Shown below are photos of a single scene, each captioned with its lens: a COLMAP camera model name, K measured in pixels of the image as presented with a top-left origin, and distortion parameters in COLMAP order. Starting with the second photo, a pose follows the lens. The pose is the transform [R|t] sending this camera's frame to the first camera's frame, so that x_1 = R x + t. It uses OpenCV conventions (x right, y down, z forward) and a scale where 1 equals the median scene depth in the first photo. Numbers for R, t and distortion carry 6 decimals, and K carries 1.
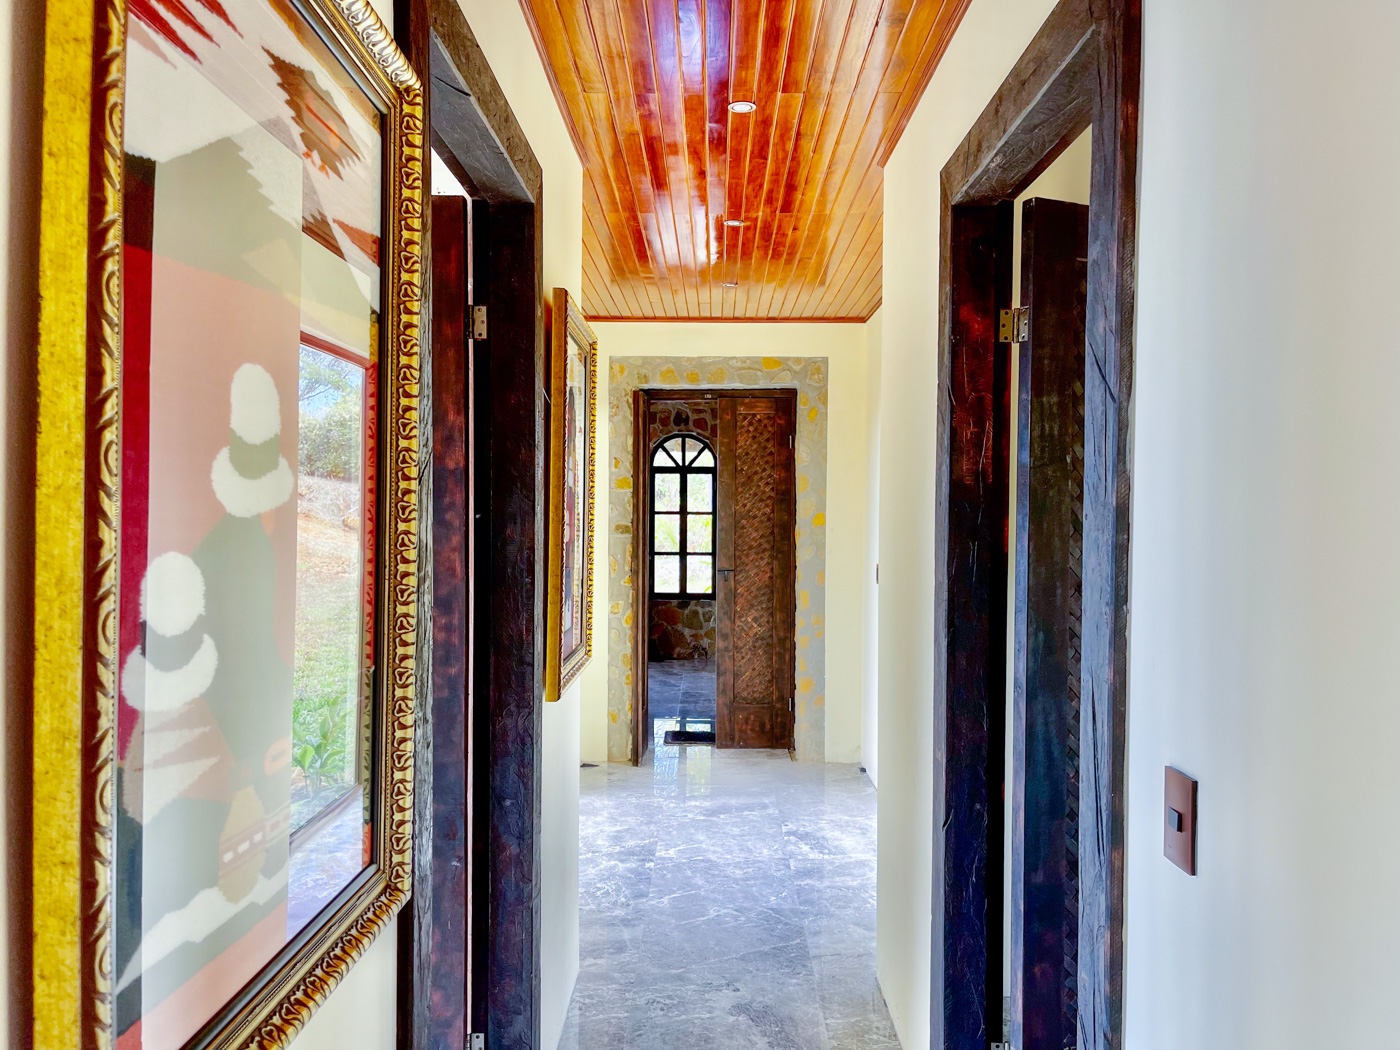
lens RADIAL K [[1059.8, 0, 700.4], [0, 1059.8, 519.7], [0, 0, 1]] dist [0.000854, -0.000046]
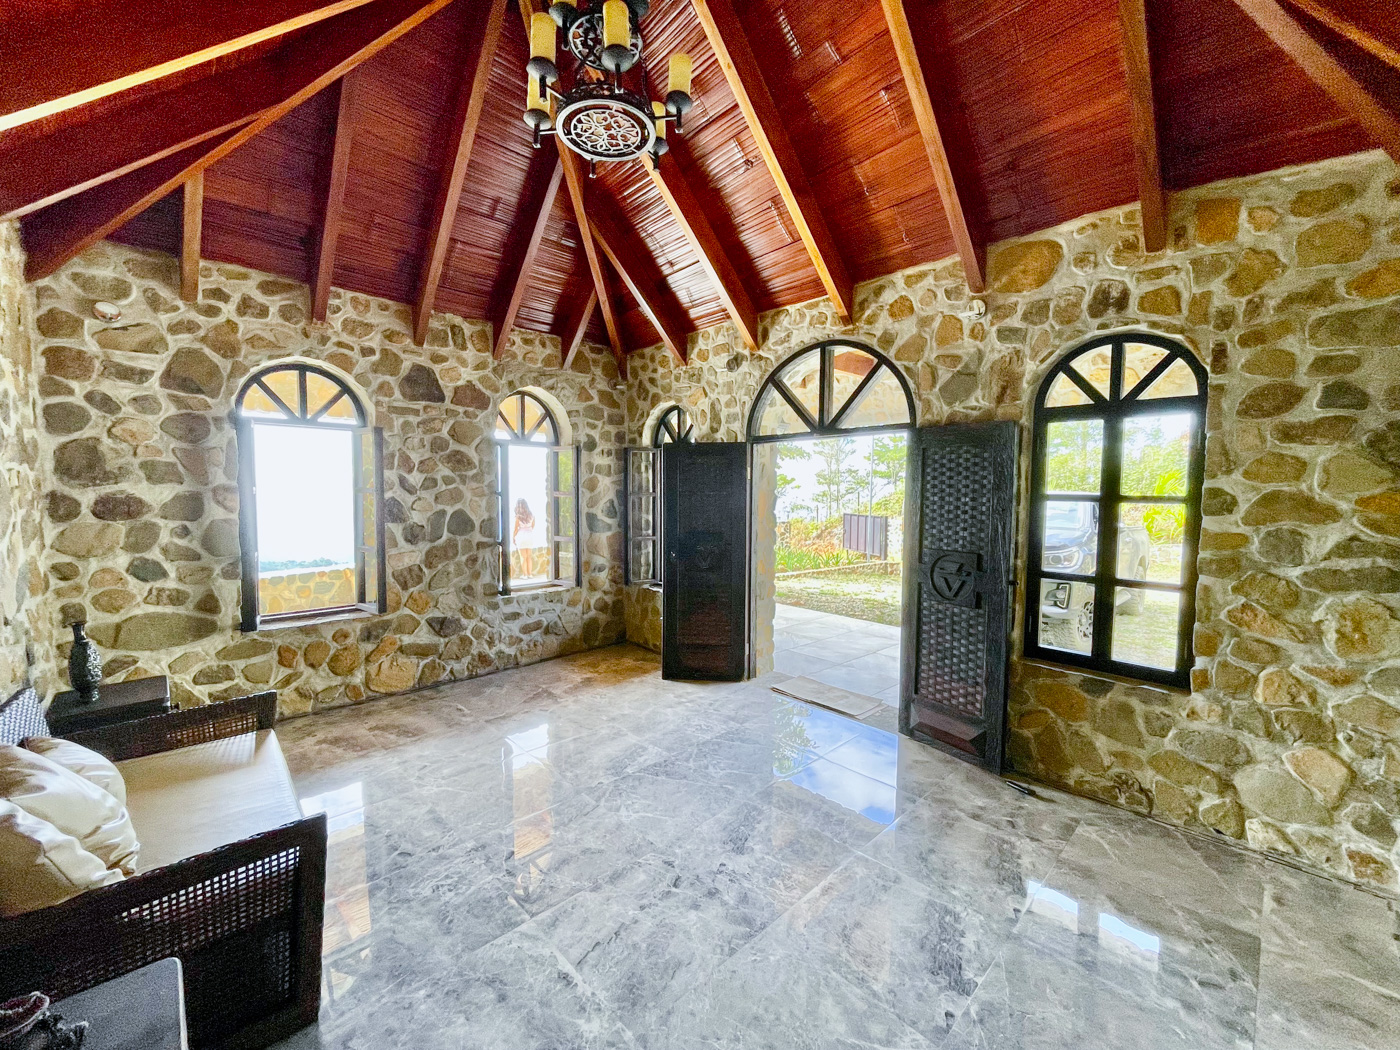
lens RADIAL K [[562.5, 0, 694.0], [0, 562.5, 525.6], [0, 0, 1]] dist [-0.003113, -0.000263]
pose [[0.684228, 0.042906, -0.728005, 0.042319], [-0.012631, 0.998815, 0.046995, -0.003509], [0.729159, -0.022960, 0.683959, 0.688206]]
